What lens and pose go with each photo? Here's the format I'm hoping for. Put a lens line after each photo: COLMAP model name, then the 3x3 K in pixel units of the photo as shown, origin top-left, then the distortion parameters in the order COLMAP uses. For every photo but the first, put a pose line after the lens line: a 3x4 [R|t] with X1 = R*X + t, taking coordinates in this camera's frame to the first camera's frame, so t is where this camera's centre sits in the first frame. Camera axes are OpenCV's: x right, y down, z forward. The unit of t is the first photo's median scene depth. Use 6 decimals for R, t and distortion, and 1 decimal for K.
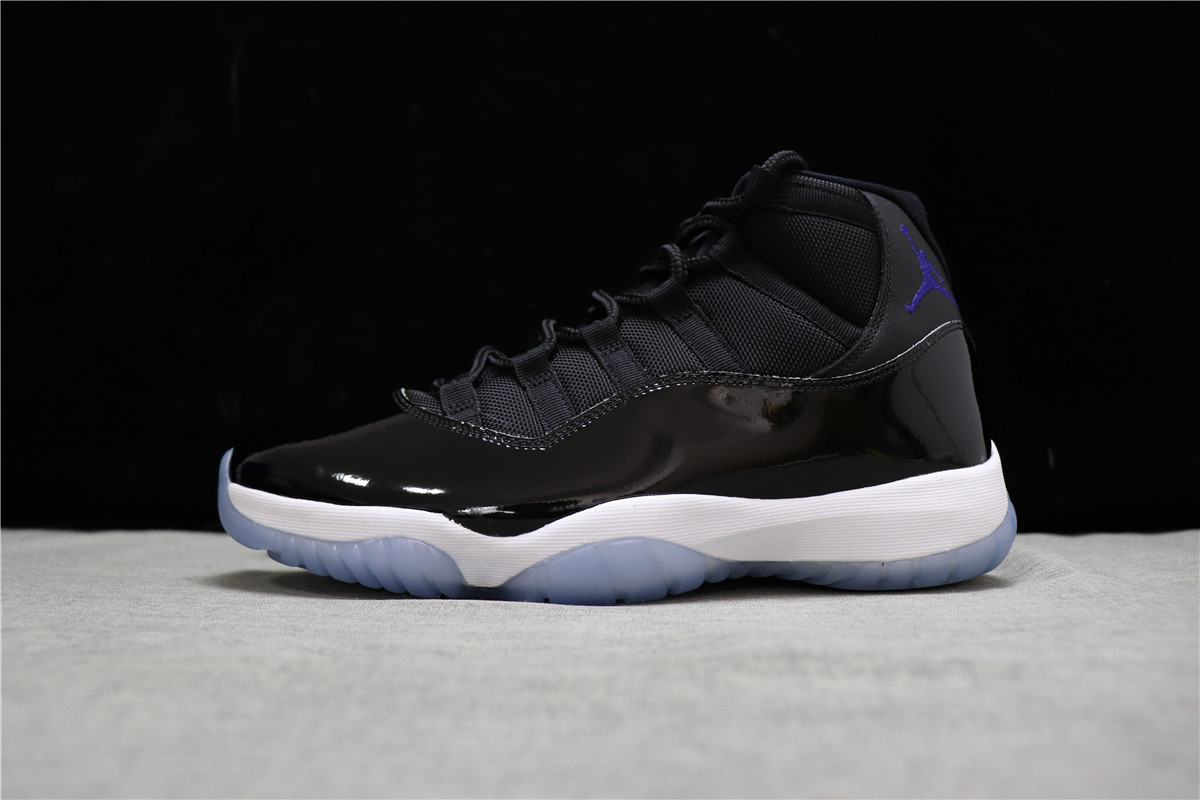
lens RADIAL K [[1034.4, 0, 600.0], [0, 1034.4, 400.0], [0, 0, 1]] dist [-0.146371, -0.001954]
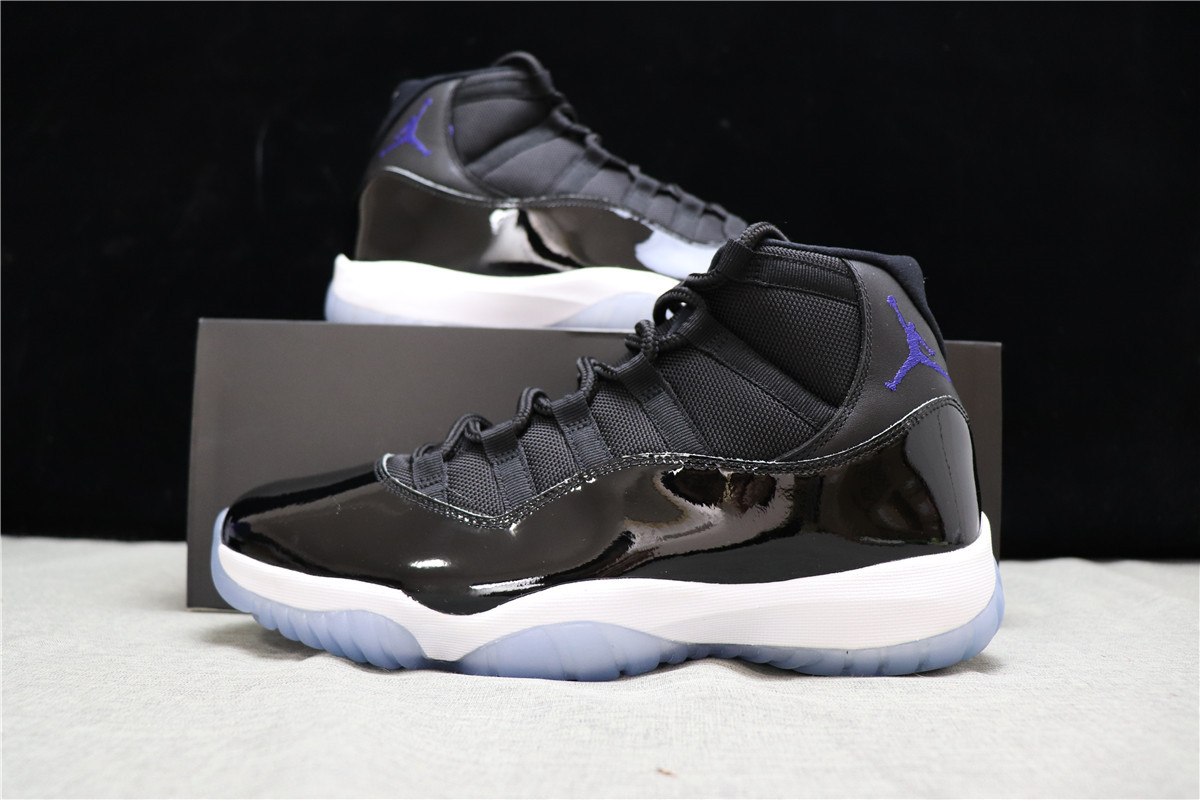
lens RADIAL K [[1034.4, 0, 600.0], [0, 1034.4, 400.0], [0, 0, 1]] dist [-0.146371, -0.001954]
pose [[0.991558, 0.015895, -0.128688, 0.160921], [-0.012310, 0.999515, 0.028600, -0.103910], [0.129080, -0.026774, 0.991273, 0.008074]]
